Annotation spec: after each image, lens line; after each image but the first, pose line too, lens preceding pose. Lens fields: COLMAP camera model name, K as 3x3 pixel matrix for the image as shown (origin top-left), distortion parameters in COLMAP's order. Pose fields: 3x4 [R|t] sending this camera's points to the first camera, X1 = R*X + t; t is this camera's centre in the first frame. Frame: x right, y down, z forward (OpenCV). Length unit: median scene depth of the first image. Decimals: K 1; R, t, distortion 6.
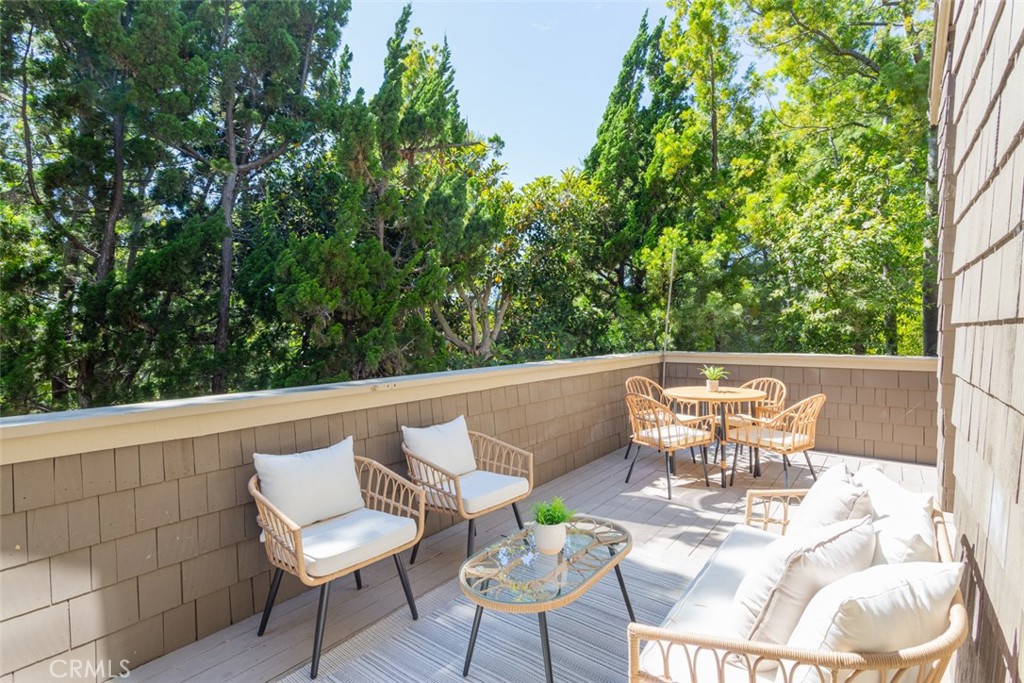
lens RADIAL K [[482.0, 0, 513.3], [0, 482.0, 335.2], [0, 0, 1]] dist [-0.002357, -0.000445]
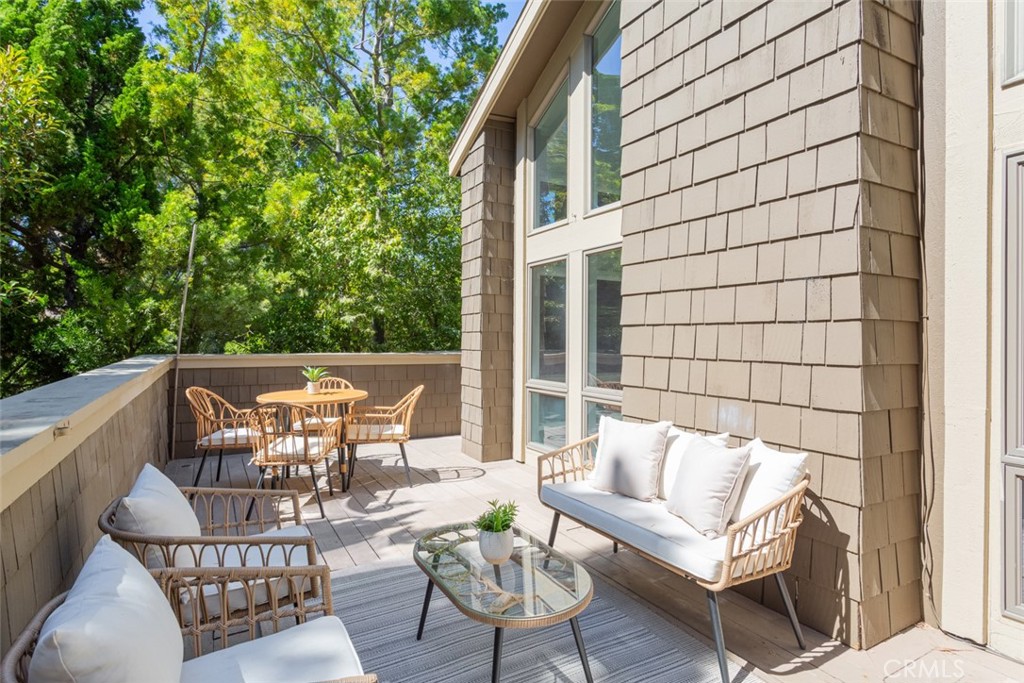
lens RADIAL K [[551.1, 0, 512.0], [0, 551.1, 341.5], [0, 0, 1]] dist [0.000714, -0.000083]
pose [[0.375646, 0.001768, 0.926762, -0.349829], [-0.005007, 0.999987, 0.000122, 0.012181], [-0.926750, -0.004686, 0.375650, 0.220792]]
